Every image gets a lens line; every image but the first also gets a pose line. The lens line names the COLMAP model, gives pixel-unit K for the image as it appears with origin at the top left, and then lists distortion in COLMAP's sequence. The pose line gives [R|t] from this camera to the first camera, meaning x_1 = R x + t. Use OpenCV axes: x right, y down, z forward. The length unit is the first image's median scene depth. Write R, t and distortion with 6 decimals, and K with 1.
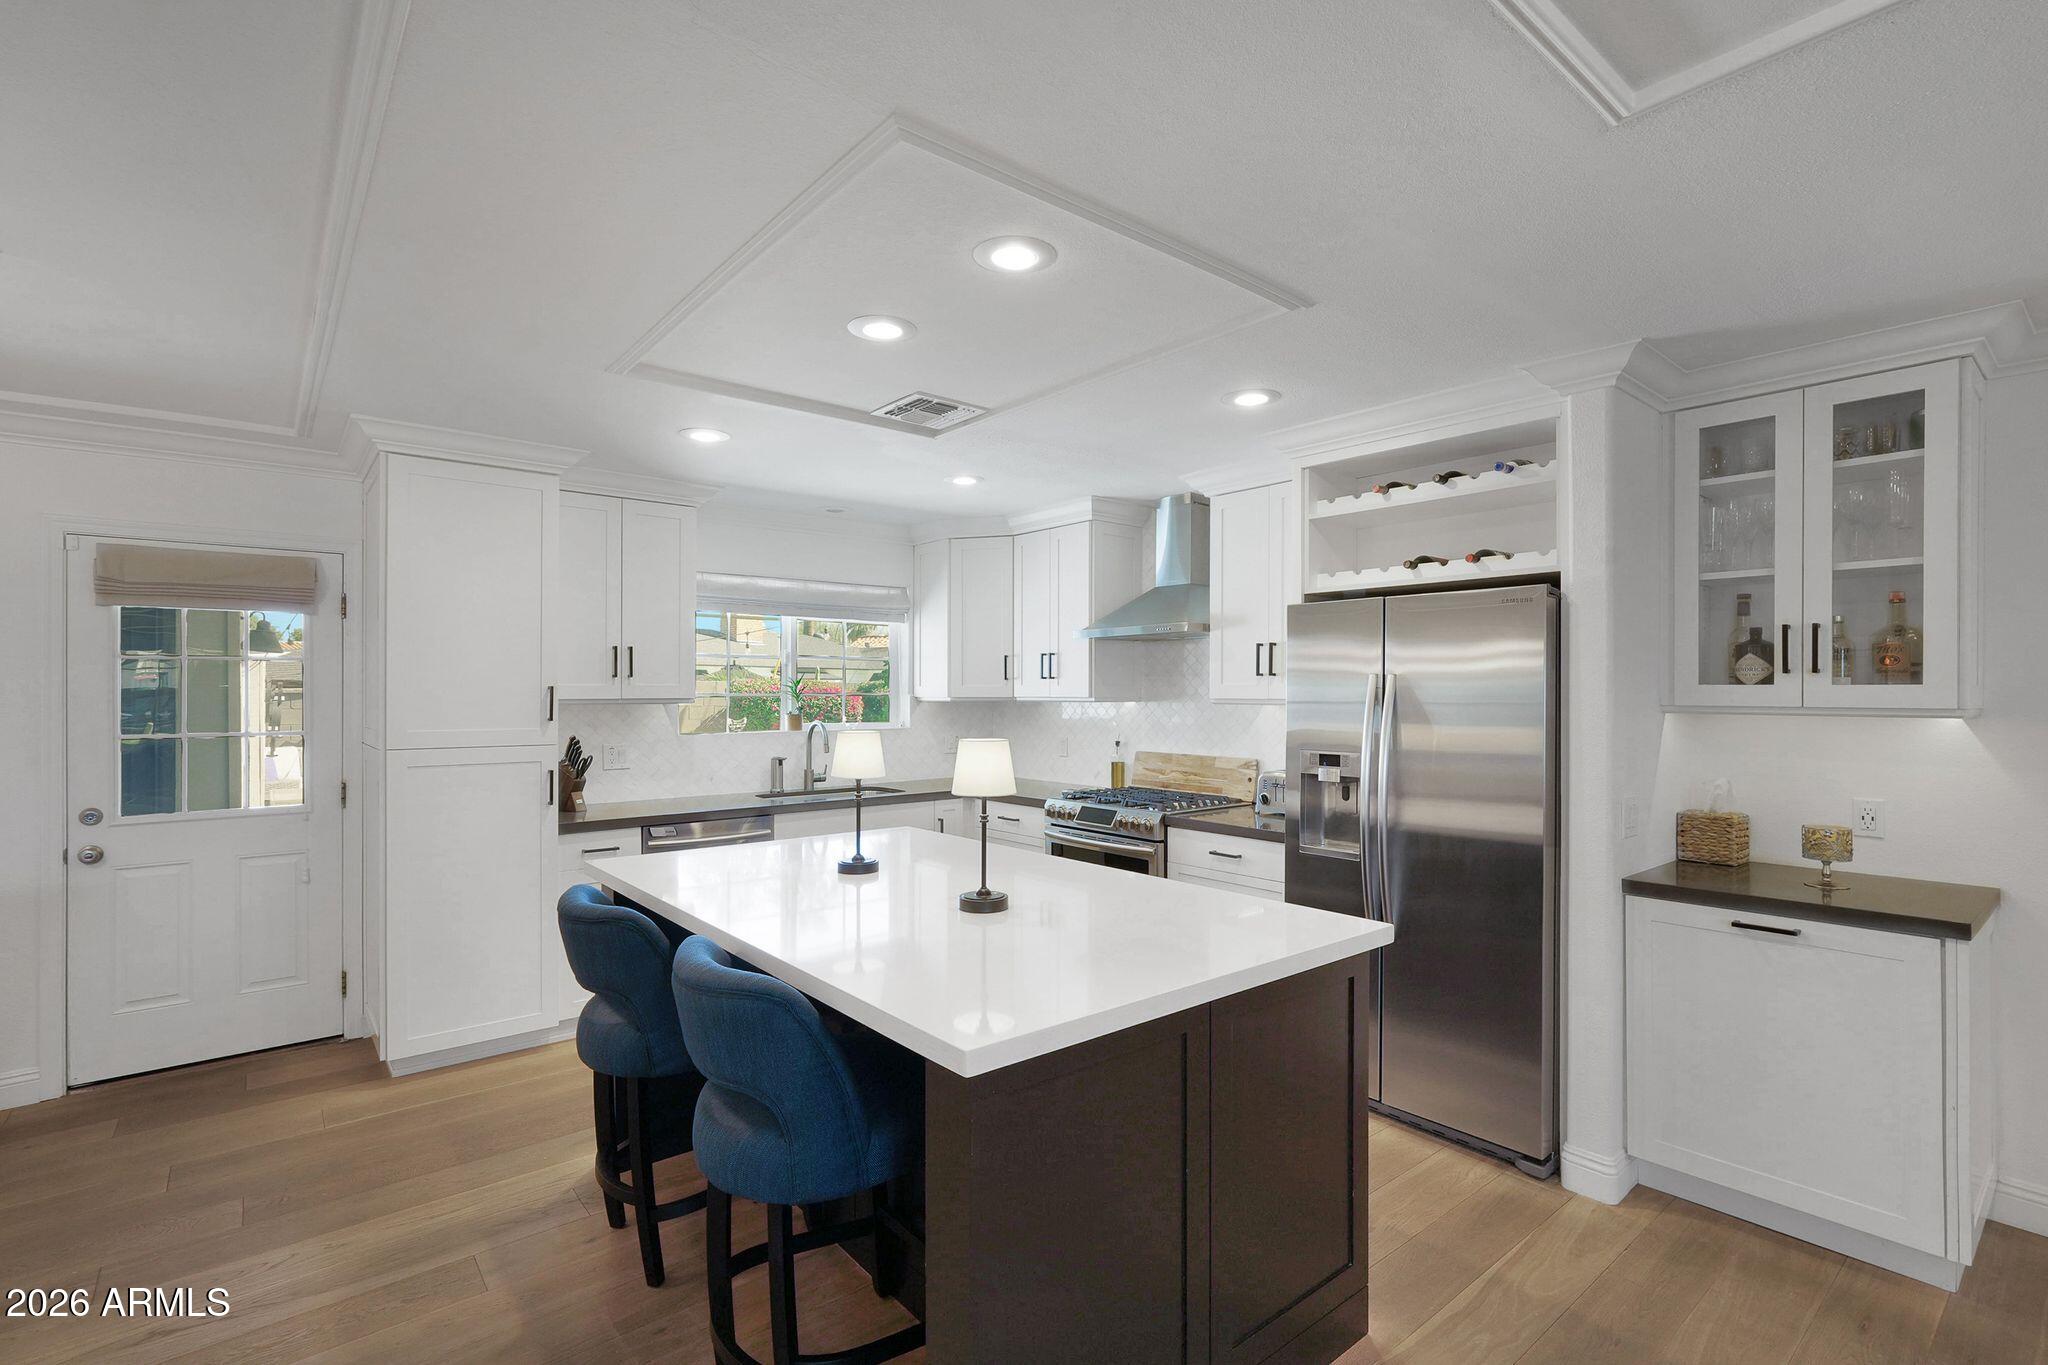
lens RADIAL K [[921.4, 0, 1010.2], [0, 921.4, 688.1], [0, 0, 1]] dist [-0.005950, 0.000361]
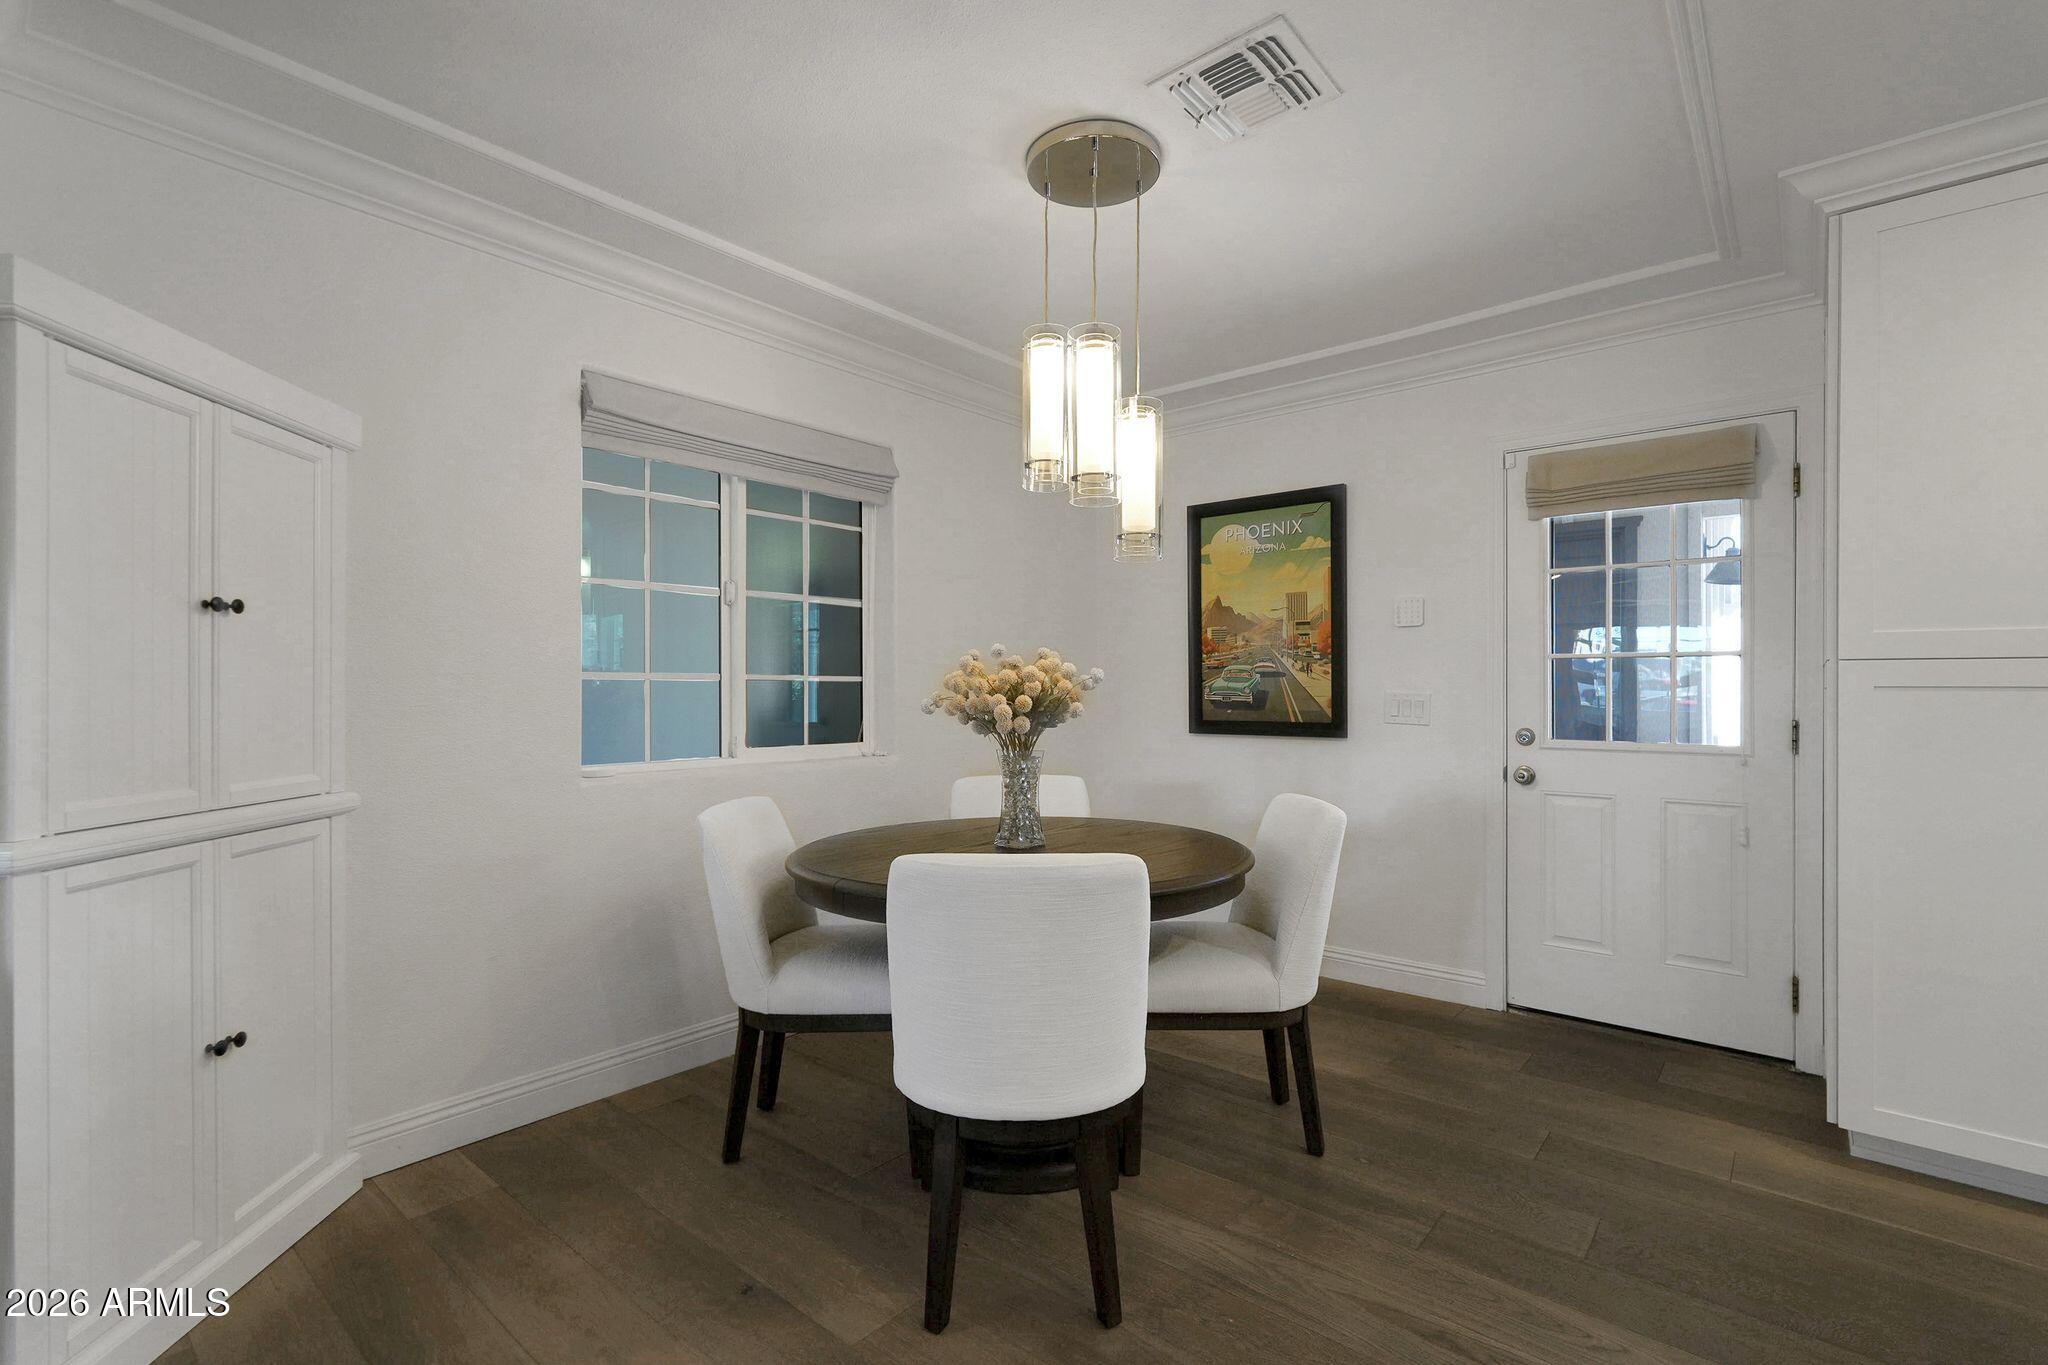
lens RADIAL K [[921.4, 0, 1031.1], [0, 921.4, 683.7], [0, 0, 1]] dist [-0.005950, 0.000361]
pose [[0.186272, -0.000614, -0.982498, -0.132201], [-0.000202, 1.000000, -0.000664, 0.083607], [0.982498, 0.000322, 0.186272, 0.293281]]
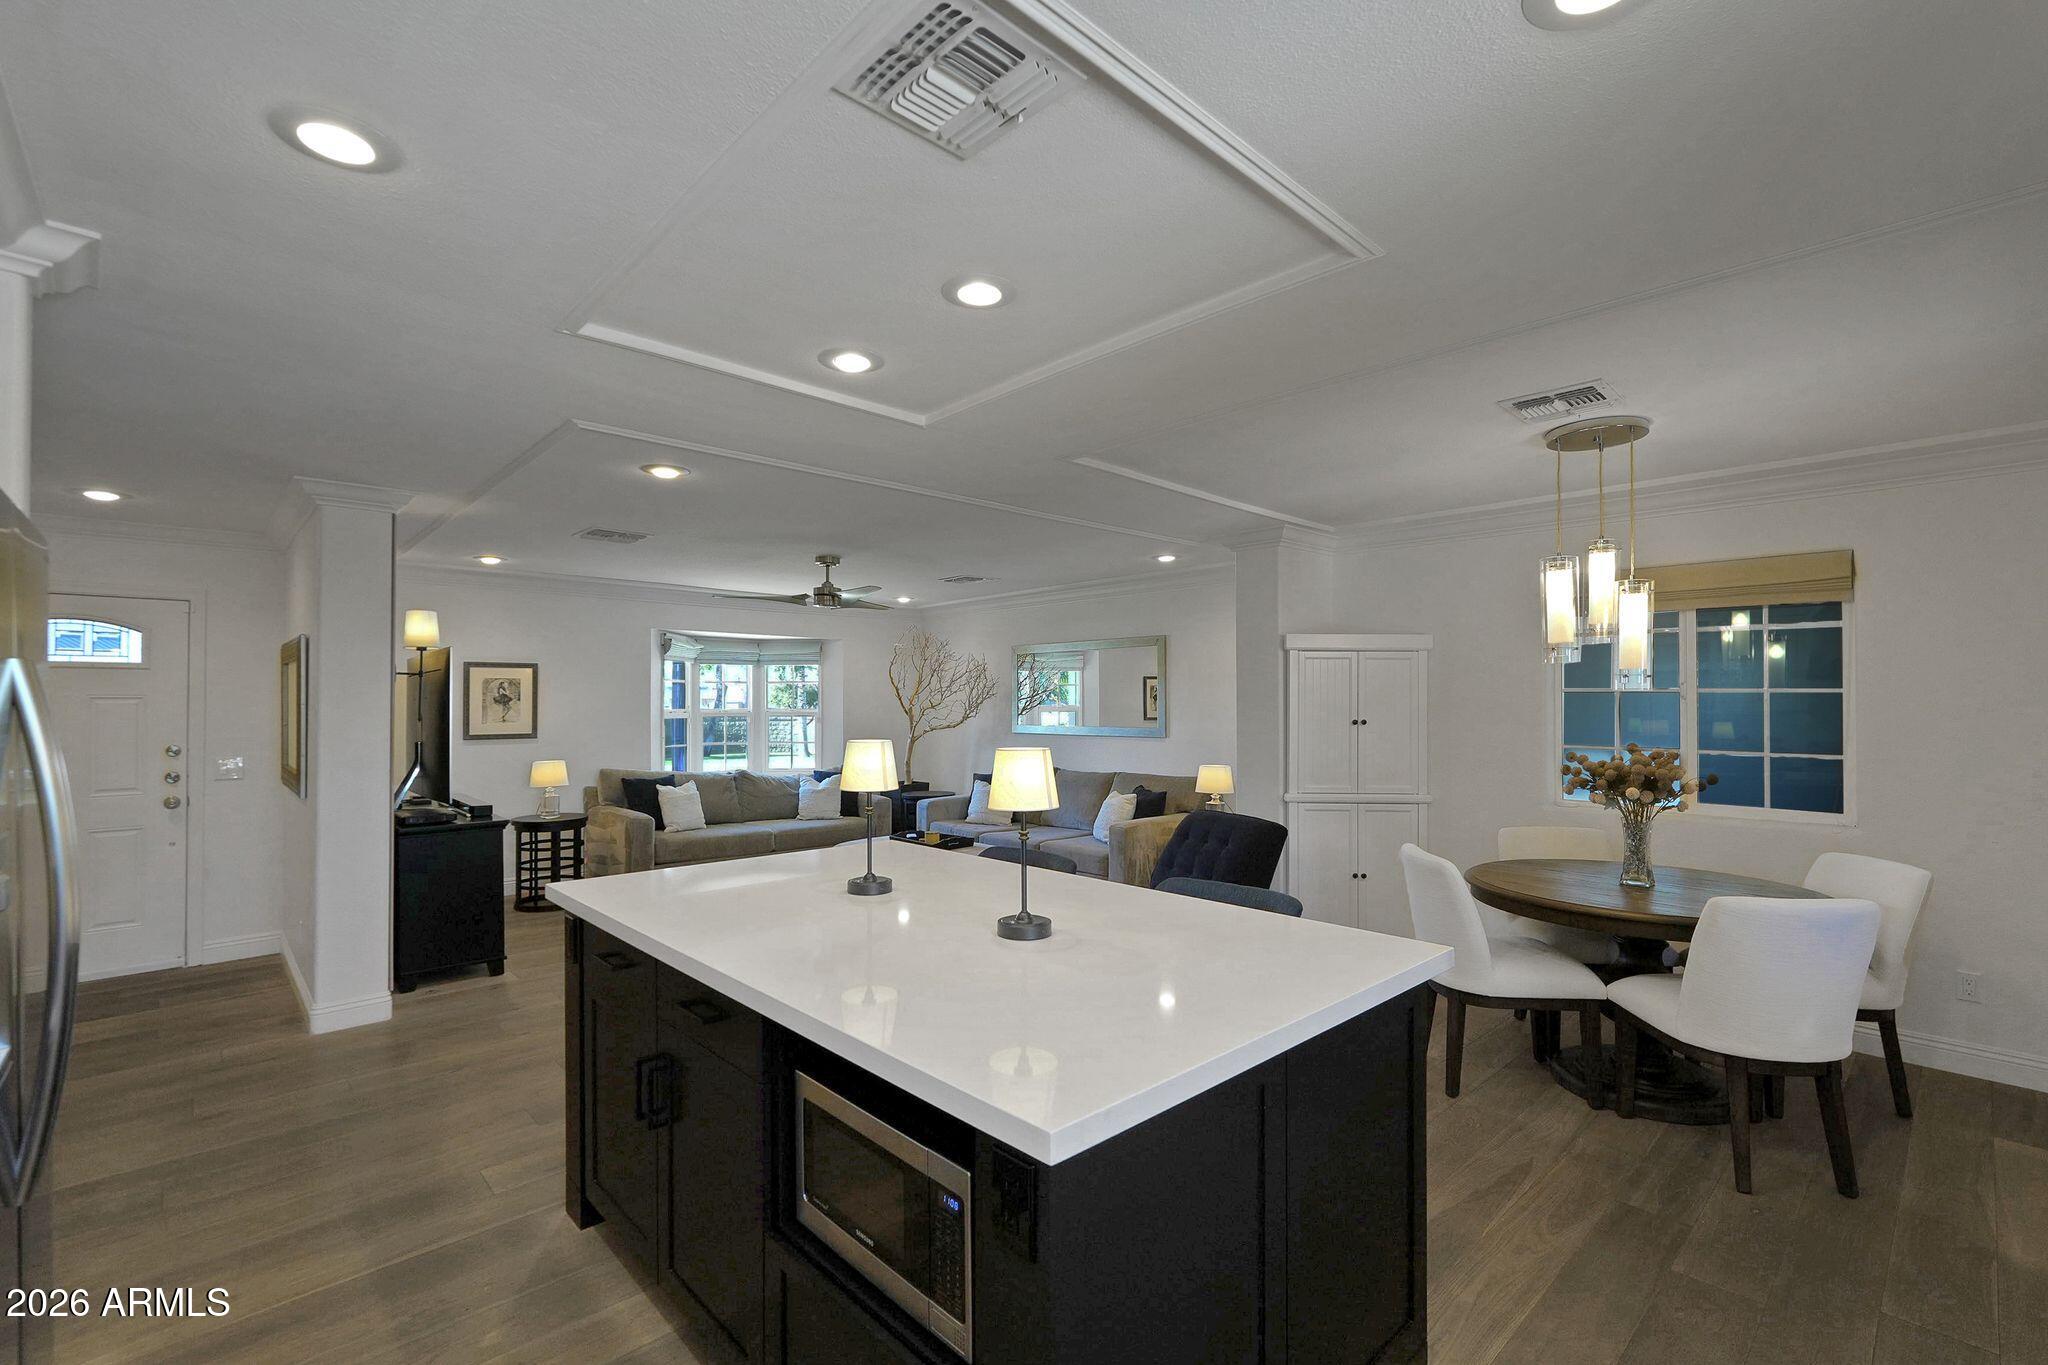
lens RADIAL K [[921.4, 0, 1030.3], [0, 921.4, 686.5], [0, 0, 1]] dist [-0.005950, 0.000361]
pose [[-0.997104, 0.005155, -0.075880, -0.081897], [0.005910, 0.999935, -0.009733, -0.007285], [0.075825, -0.010153, -0.997069, 1.386265]]
